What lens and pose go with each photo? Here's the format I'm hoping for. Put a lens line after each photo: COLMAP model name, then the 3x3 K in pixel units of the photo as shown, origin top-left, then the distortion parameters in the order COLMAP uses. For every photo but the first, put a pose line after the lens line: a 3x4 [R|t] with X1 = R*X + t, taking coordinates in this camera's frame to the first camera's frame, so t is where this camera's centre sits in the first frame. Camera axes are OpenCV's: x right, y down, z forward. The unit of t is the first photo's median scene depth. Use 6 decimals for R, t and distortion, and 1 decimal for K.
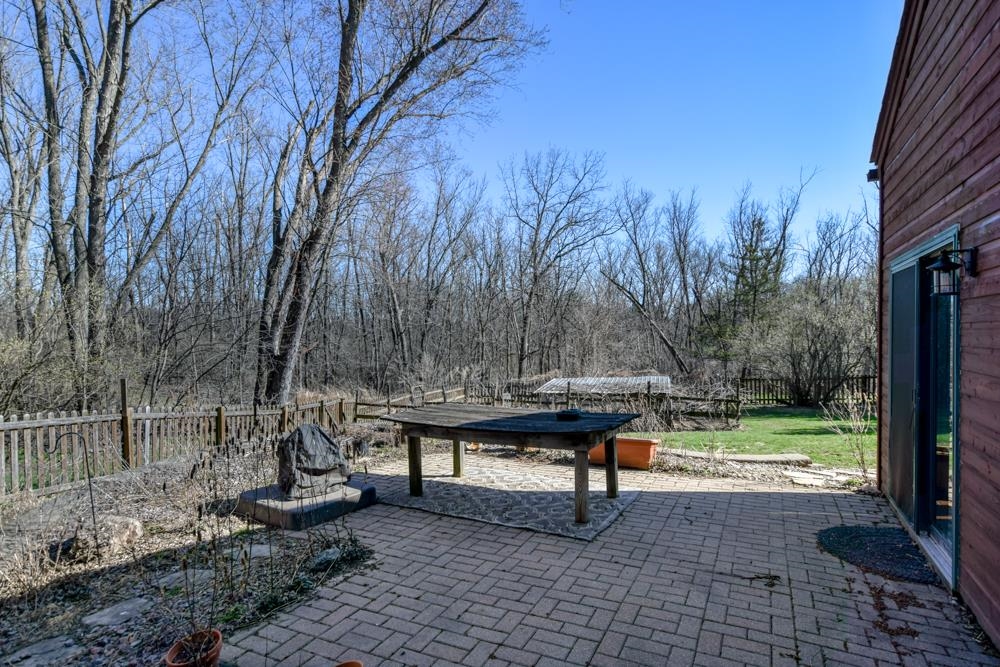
lens RADIAL K [[553.6, 0, 498.7], [0, 553.6, 333.0], [0, 0, 1]] dist [0.004952, 0.002846]
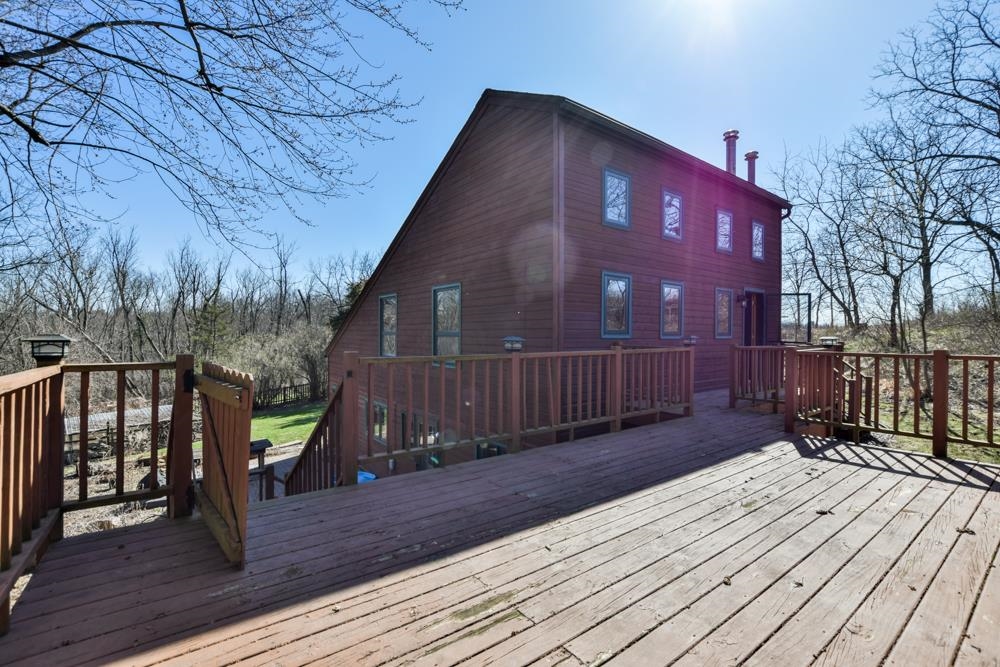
lens RADIAL K [[433.1, 0, 495.5], [0, 433.1, 336.5], [0, 0, 1]] dist [-0.016469, 0.000518]
pose [[0.465059, -0.007320, 0.885249, -0.389438], [0.007550, 0.999962, 0.004302, -0.129319], [-0.885247, 0.004683, 0.465097, -0.384680]]
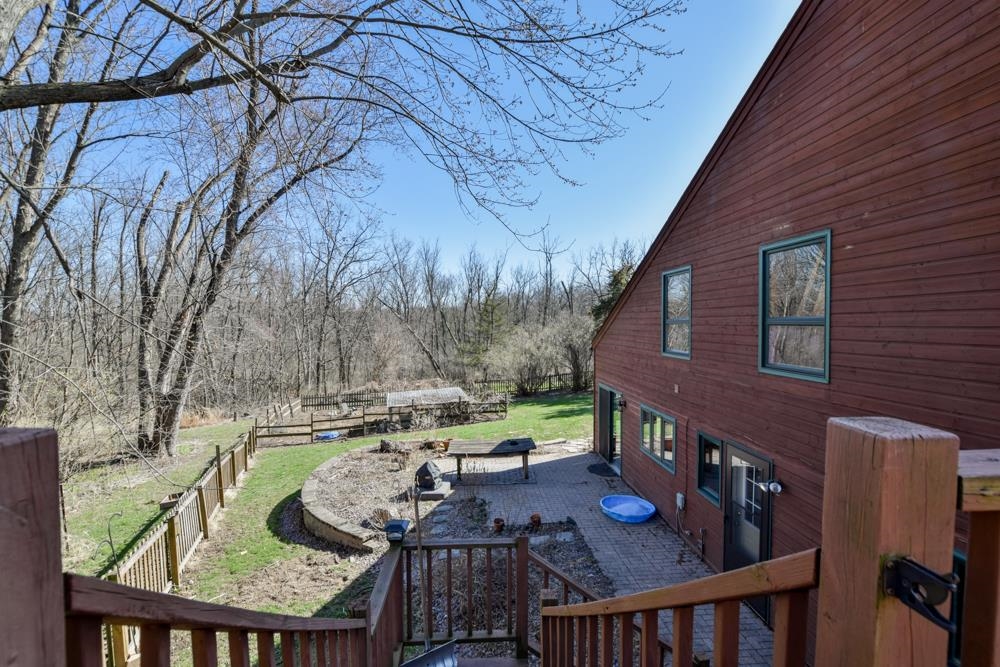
lens RADIAL K [[433.1, 0, 502.8], [0, 433.1, 339.8], [0, 0, 1]] dist [-0.016469, 0.000518]
pose [[0.866165, -0.026456, 0.499057, -0.295000], [0.013329, 0.999466, 0.029850, -0.129490], [-0.499580, -0.019203, 0.866055, -0.260259]]
